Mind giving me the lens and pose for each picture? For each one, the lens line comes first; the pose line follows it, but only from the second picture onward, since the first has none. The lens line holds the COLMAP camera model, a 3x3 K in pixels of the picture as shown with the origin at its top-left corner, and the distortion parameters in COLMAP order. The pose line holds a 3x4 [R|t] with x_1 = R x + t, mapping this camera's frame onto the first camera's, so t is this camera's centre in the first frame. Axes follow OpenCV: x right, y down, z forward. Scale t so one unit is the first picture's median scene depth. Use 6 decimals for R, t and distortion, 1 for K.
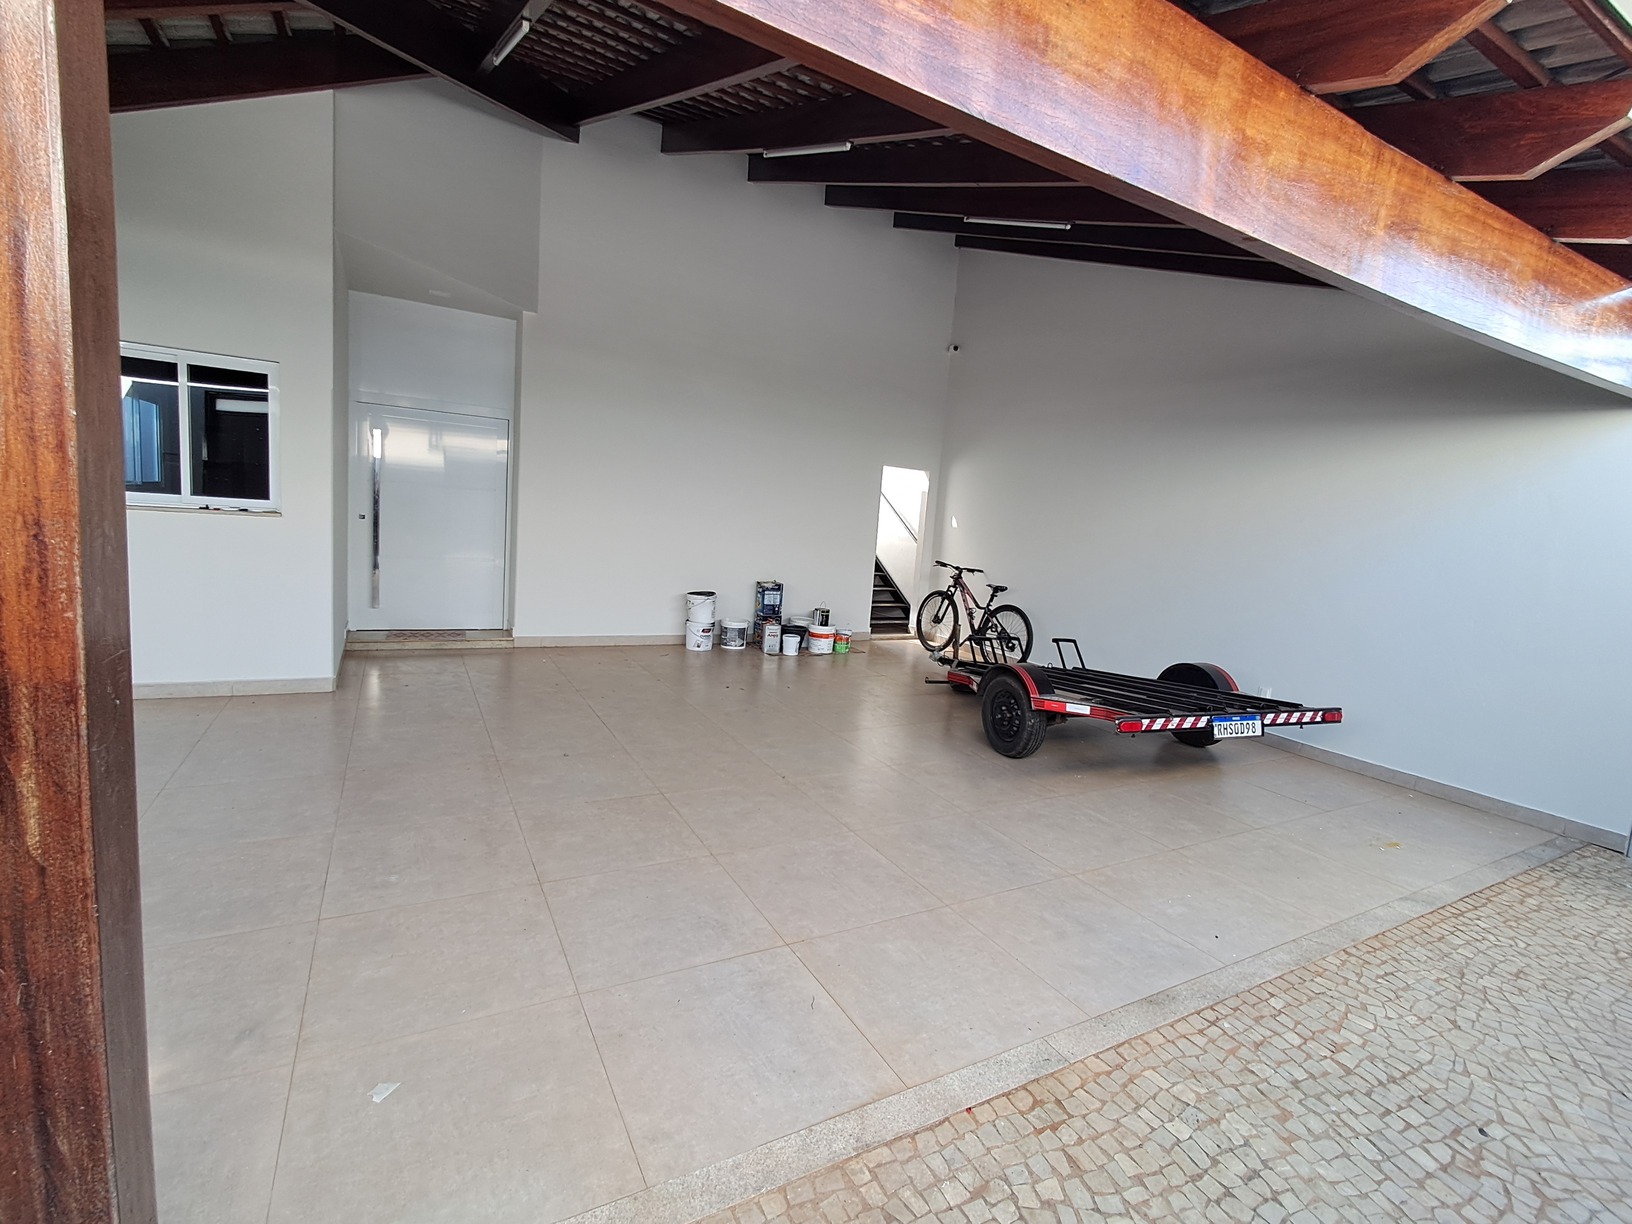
lens RADIAL K [[739.1, 0, 812.2], [0, 739.1, 608.6], [0, 0, 1]] dist [0.006391, 0.000751]
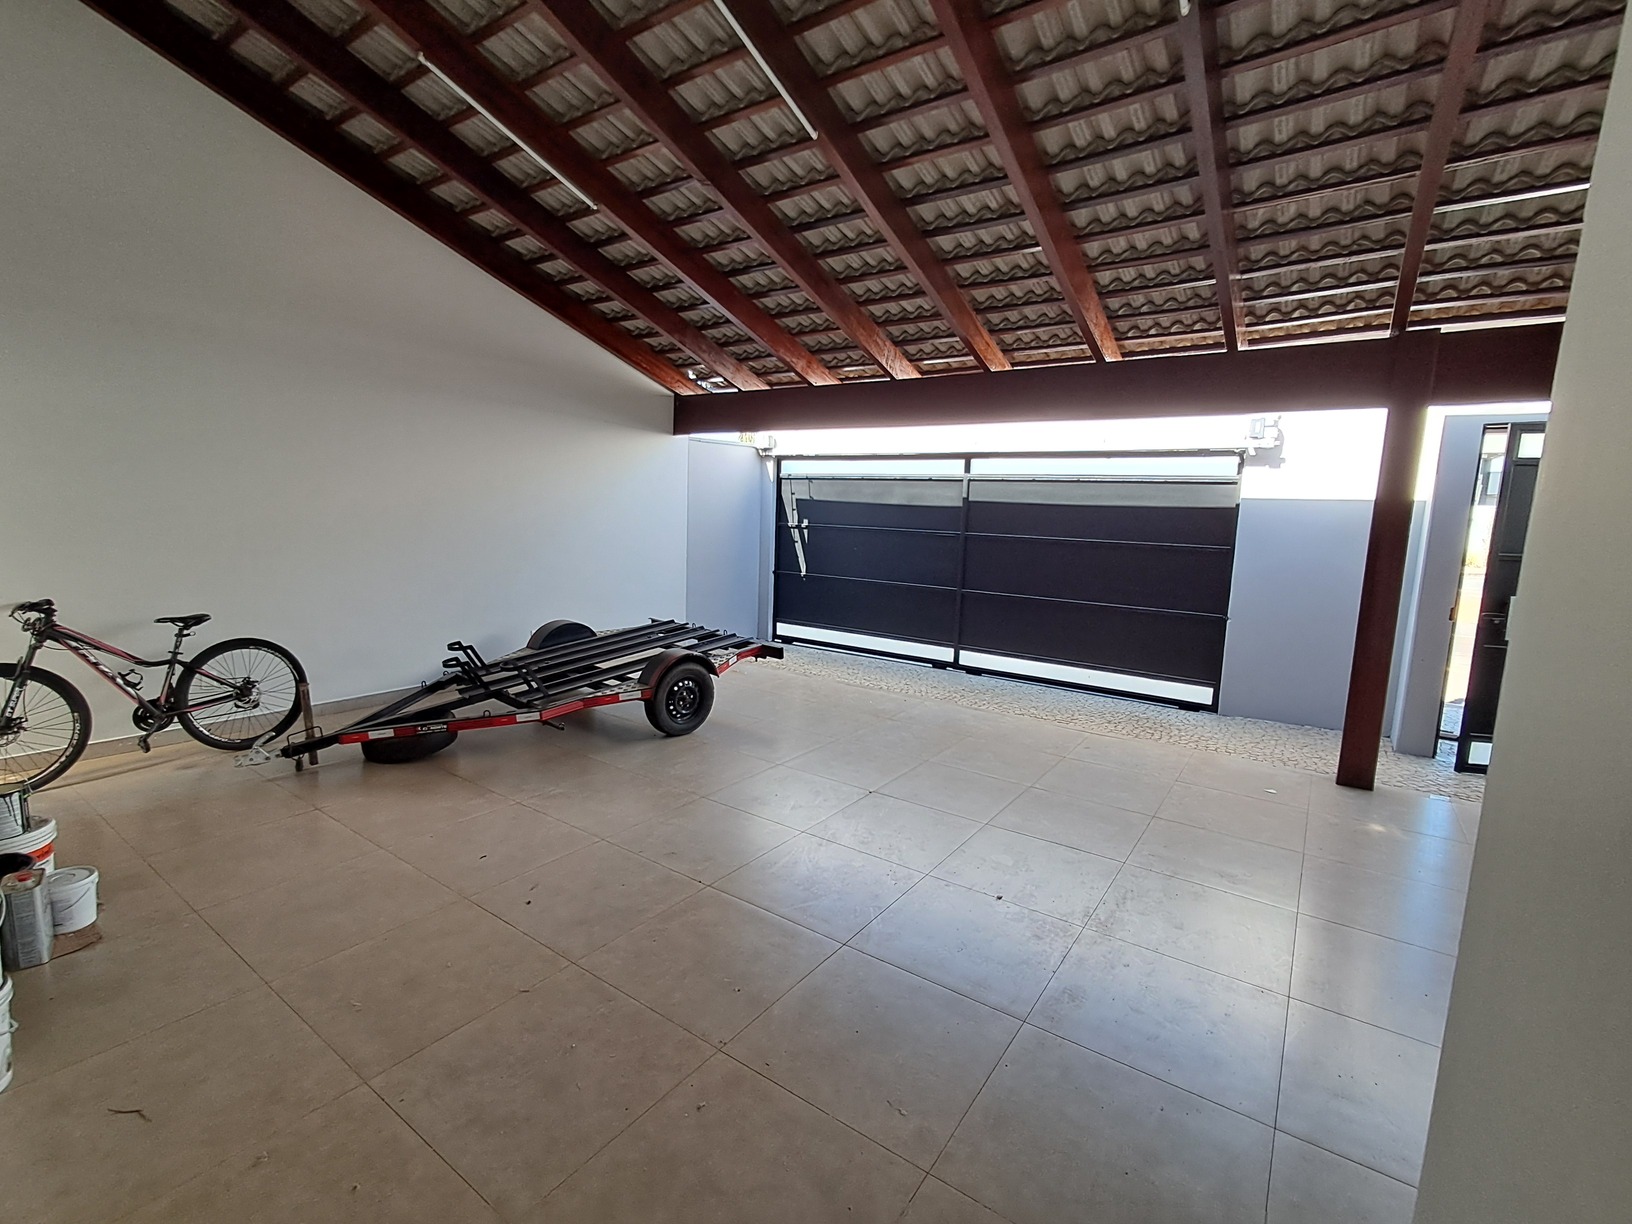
lens RADIAL K [[739.1, 0, 809.0], [0, 739.1, 610.8], [0, 0, 1]] dist [0.006391, 0.000751]
pose [[-0.433106, -0.206690, 0.877325, -0.464225], [0.058845, 0.964792, 0.256346, -0.153630], [-0.899420, 0.162651, -0.405695, 0.797128]]
